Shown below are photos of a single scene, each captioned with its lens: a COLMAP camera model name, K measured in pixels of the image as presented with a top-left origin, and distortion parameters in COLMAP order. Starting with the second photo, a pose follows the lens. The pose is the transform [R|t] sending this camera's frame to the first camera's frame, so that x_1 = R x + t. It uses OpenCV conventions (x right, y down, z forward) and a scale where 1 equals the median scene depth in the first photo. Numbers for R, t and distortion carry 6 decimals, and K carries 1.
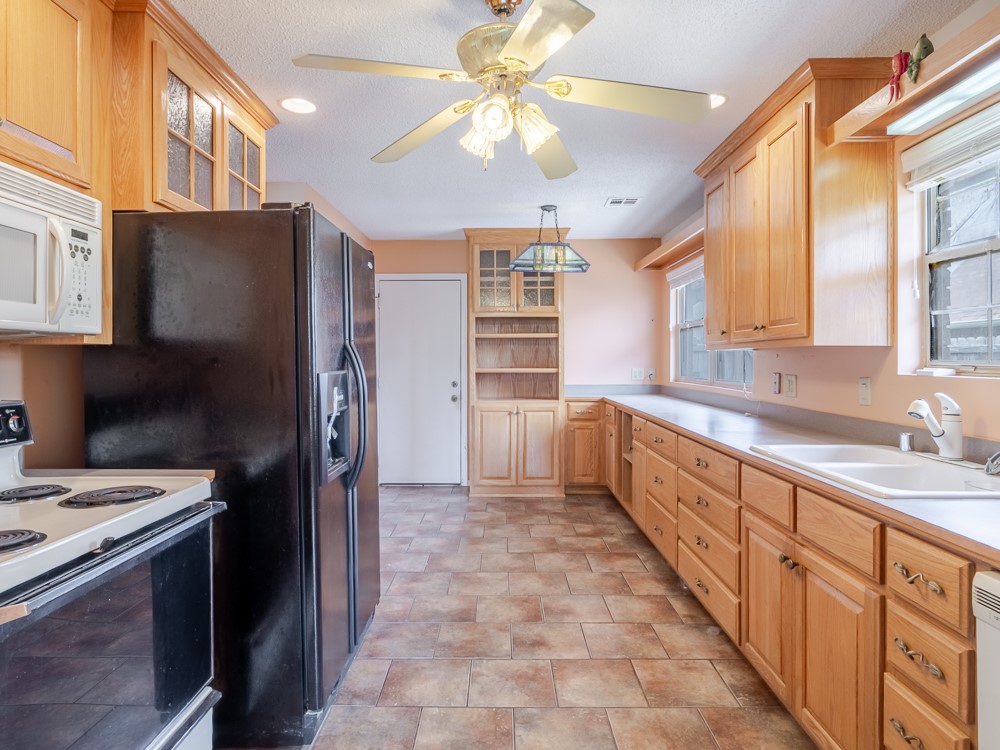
lens RADIAL K [[567.6, 0, 499.7], [0, 567.6, 362.9], [0, 0, 1]] dist [-0.002207, -0.000422]
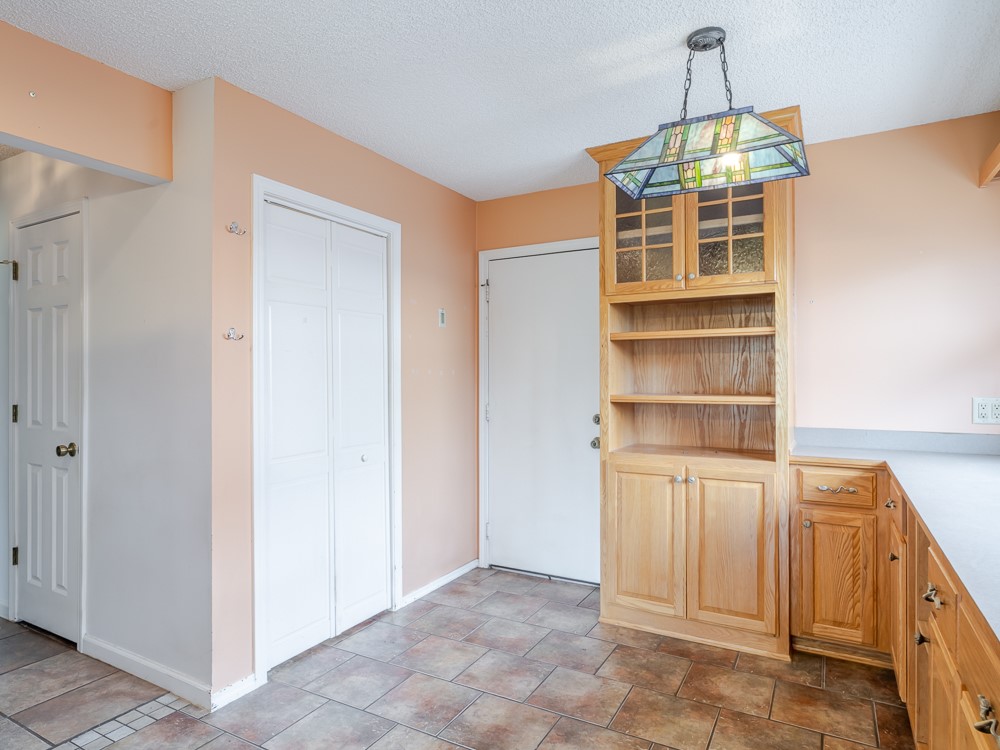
lens RADIAL K [[572.7, 0, 500.0], [0, 572.7, 375.0], [0, 0, 1]] dist [0.000300, -0.000377]
pose [[0.870054, -0.002772, -0.492949, 0.141743], [-0.002938, 0.999937, -0.010807, -0.003211], [0.492948, 0.010851, 0.869991, 0.448977]]
